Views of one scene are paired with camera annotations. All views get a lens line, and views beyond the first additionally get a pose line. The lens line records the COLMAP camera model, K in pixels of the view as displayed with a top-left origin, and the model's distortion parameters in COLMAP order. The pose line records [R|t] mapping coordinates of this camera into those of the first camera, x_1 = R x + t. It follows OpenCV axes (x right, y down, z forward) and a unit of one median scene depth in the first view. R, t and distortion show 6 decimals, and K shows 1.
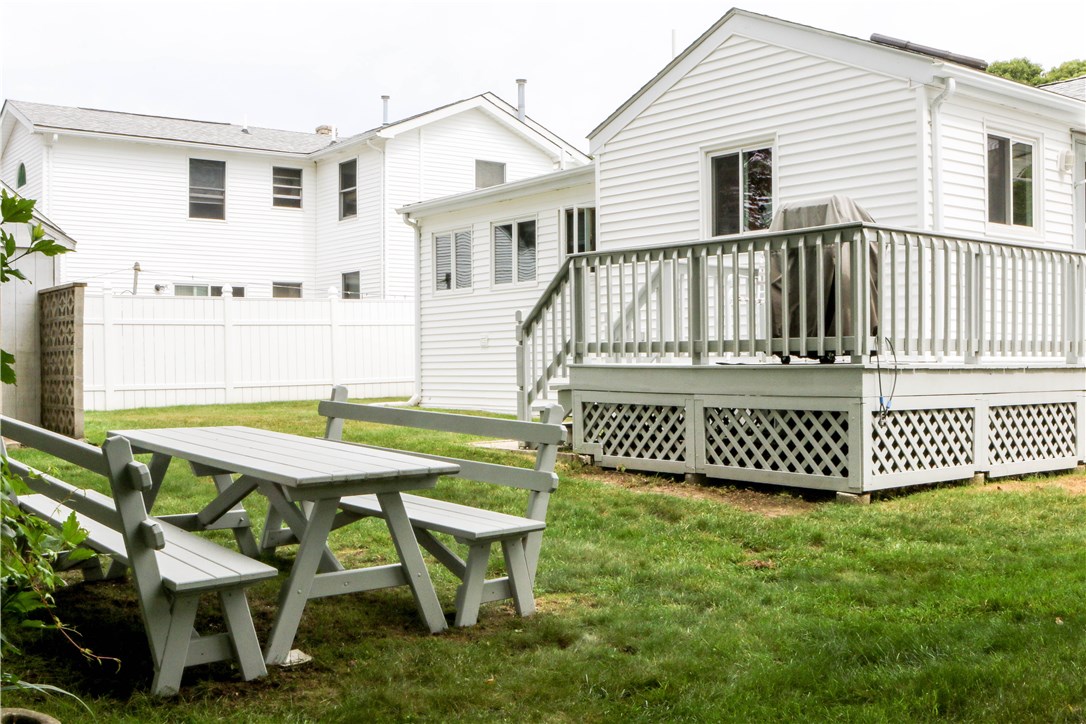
lens RADIAL K [[1204.1, 0, 543.0], [0, 1204.1, 362.0], [0, 0, 1]] dist [-0.116754, 0.111469]
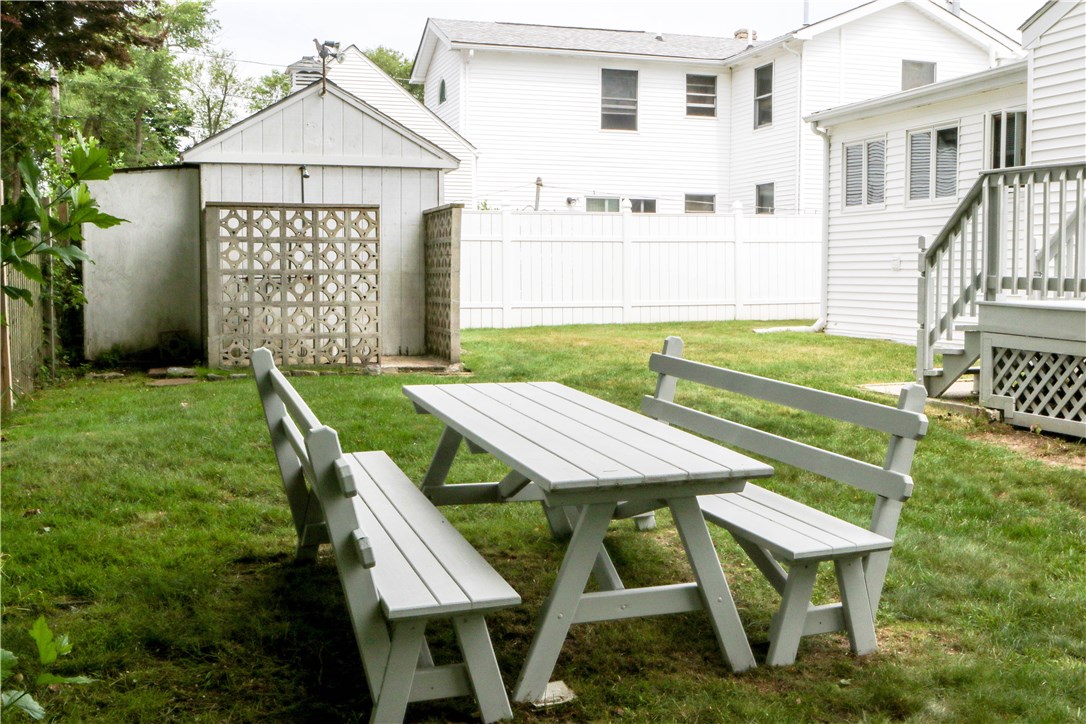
lens RADIAL K [[1204.1, 0, 543.0], [0, 1204.1, 362.0], [0, 0, 1]] dist [-0.116754, 0.111469]
pose [[0.937296, 0.037501, -0.346510, 0.024039], [-0.010655, 0.996813, 0.079059, -0.017378], [0.348371, -0.070409, 0.934709, 0.101948]]
